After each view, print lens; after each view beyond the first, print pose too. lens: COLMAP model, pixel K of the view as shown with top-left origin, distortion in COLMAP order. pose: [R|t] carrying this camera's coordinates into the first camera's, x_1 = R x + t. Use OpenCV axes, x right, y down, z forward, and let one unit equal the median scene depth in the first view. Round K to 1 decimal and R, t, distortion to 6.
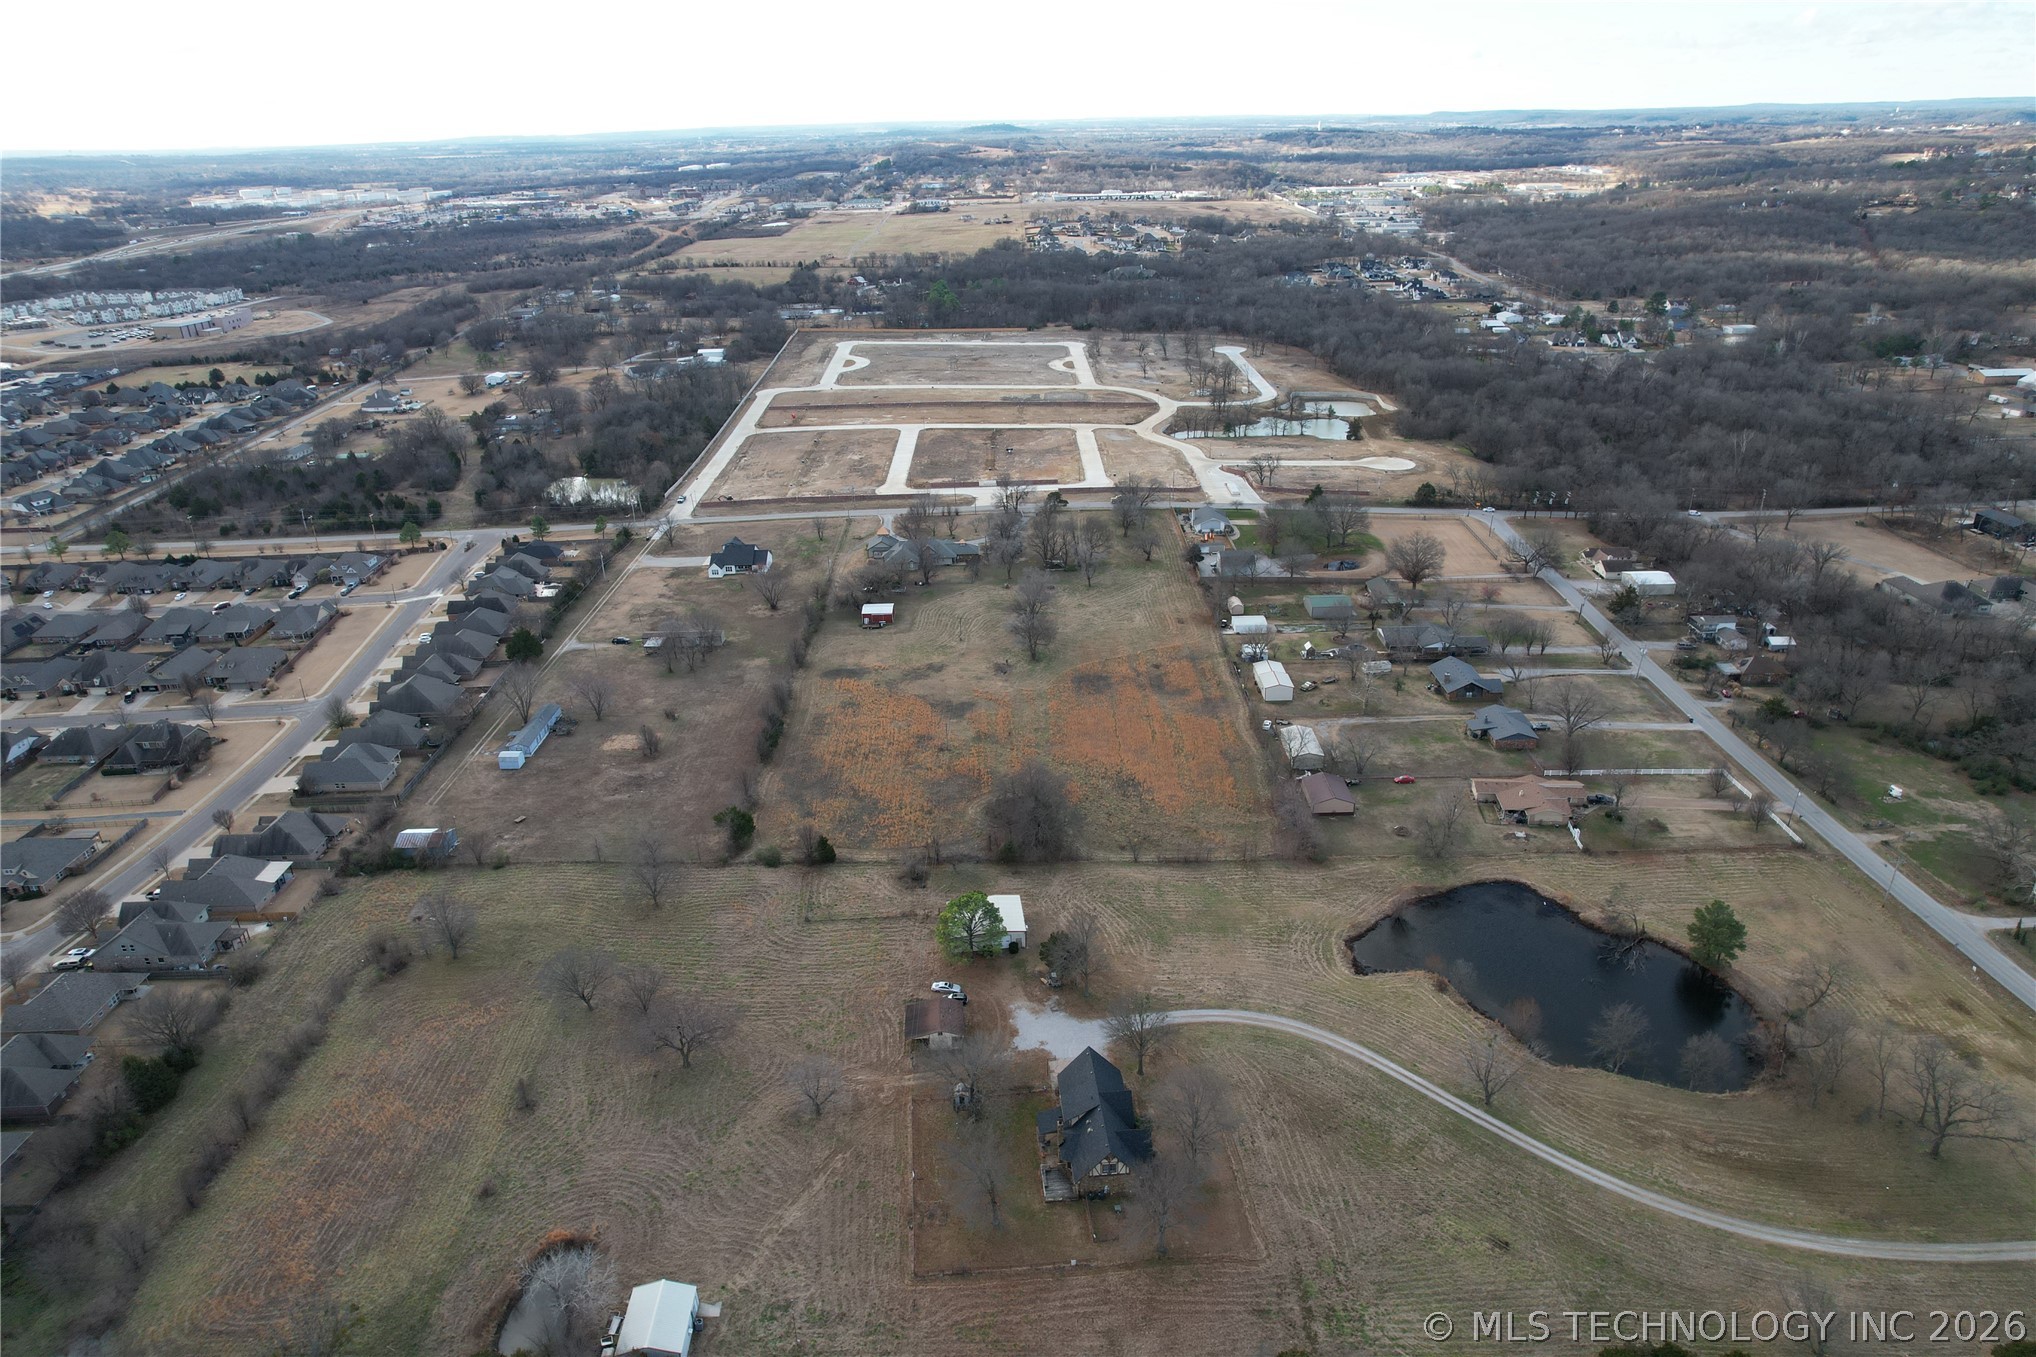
lens RADIAL K [[1302.8, 0, 1023.0], [0, 1302.8, 686.4], [0, 0, 1]] dist [-0.079351, 0.070299]
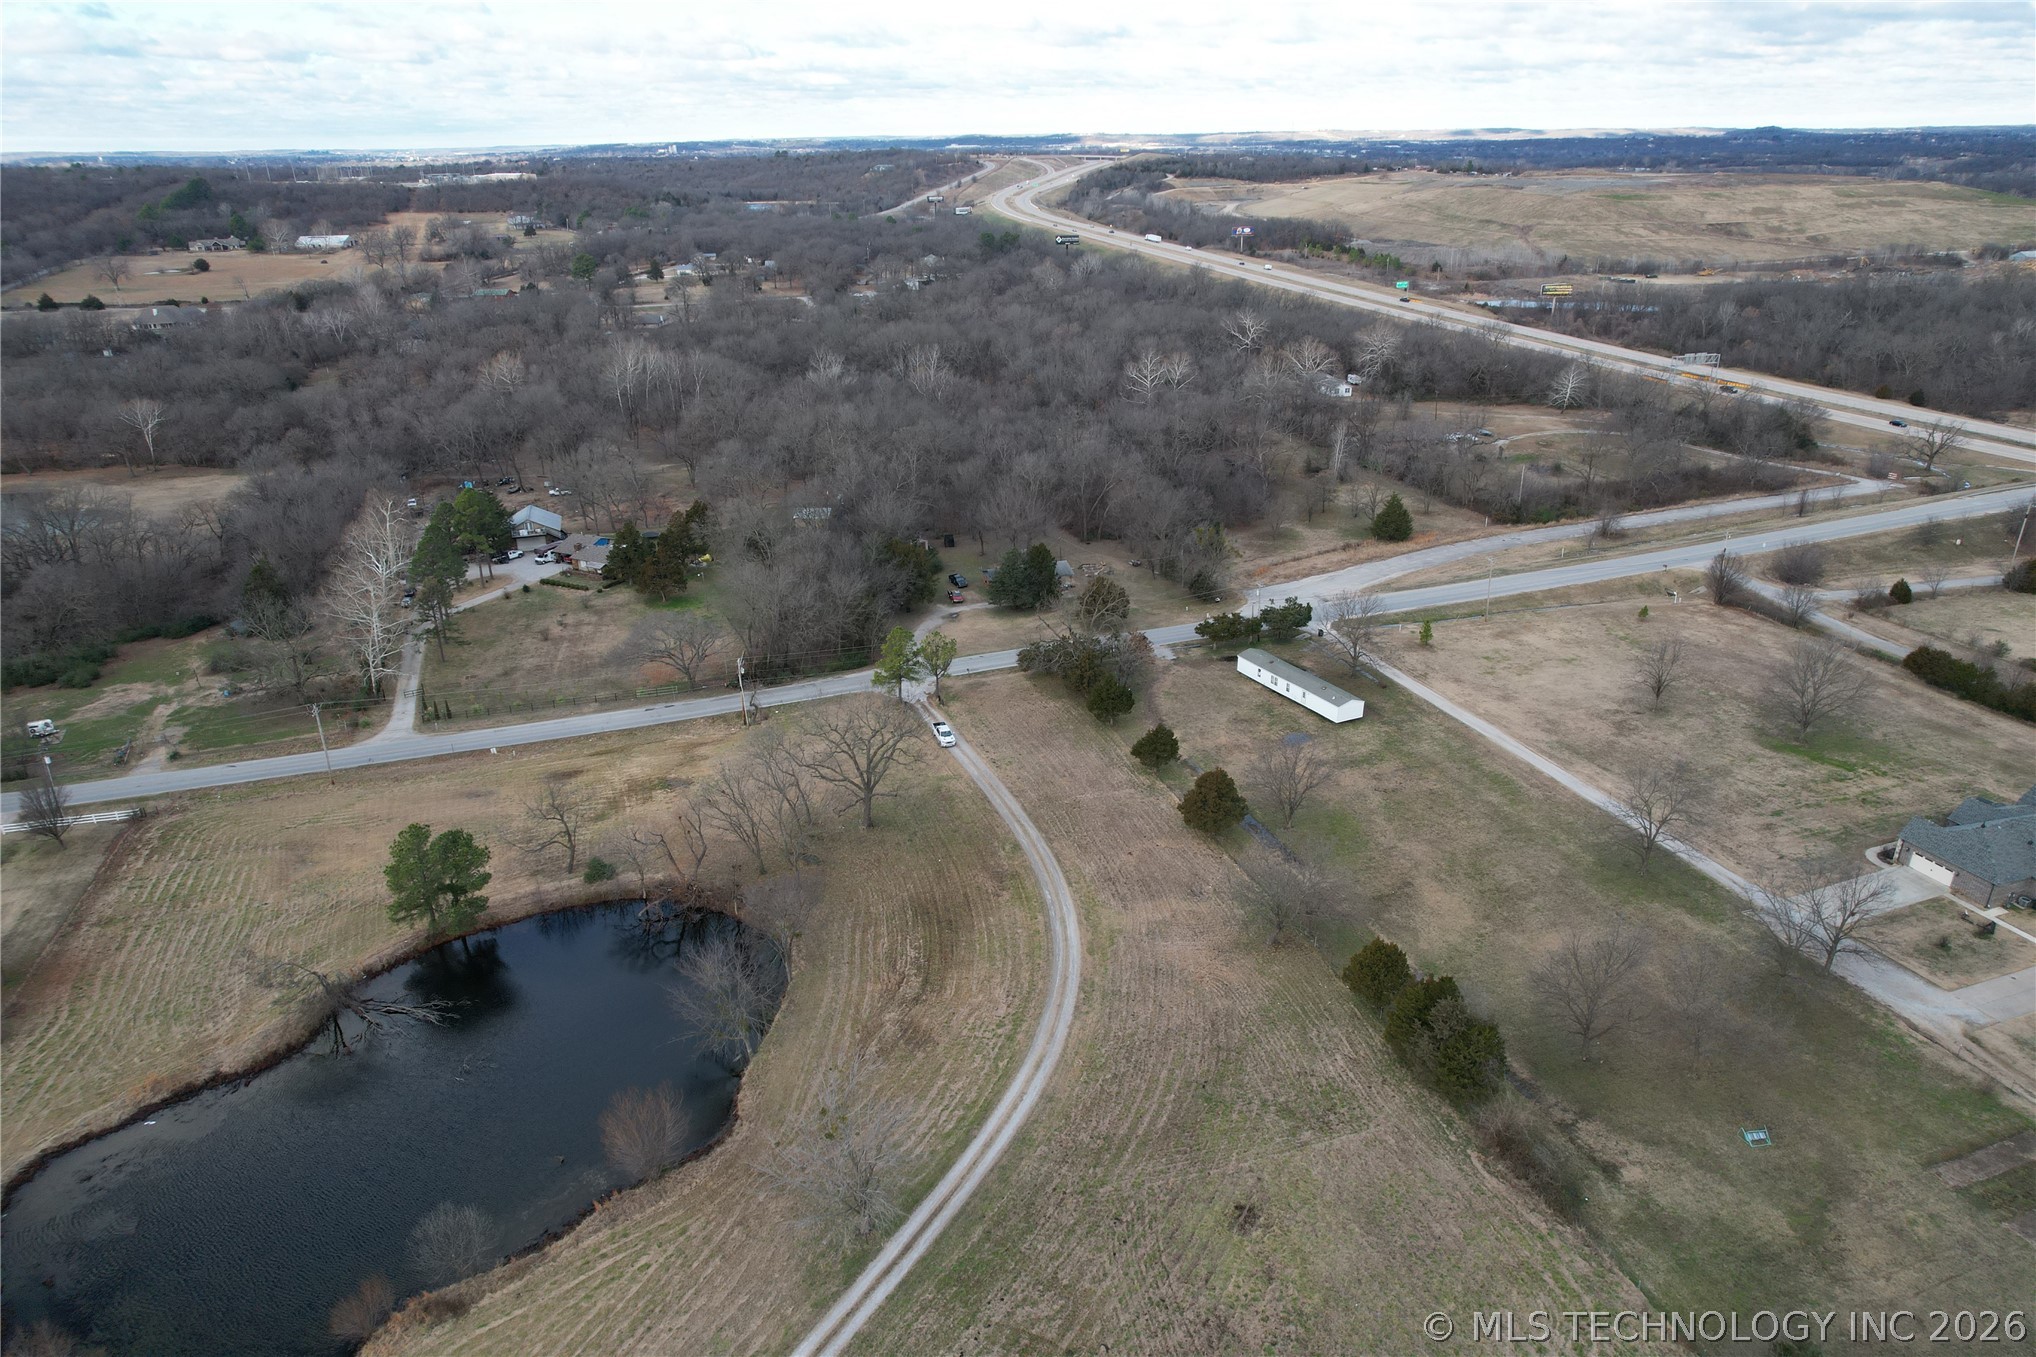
lens RADIAL K [[1302.8, 0, 1023.0], [0, 1302.8, 686.4], [0, 0, 1]] dist [-0.079351, 0.070299]
pose [[-0.284147, -0.352016, 0.891821, -0.005753], [0.408269, 0.797194, 0.444745, -0.017439], [-0.867512, 0.490476, -0.082803, 0.690731]]
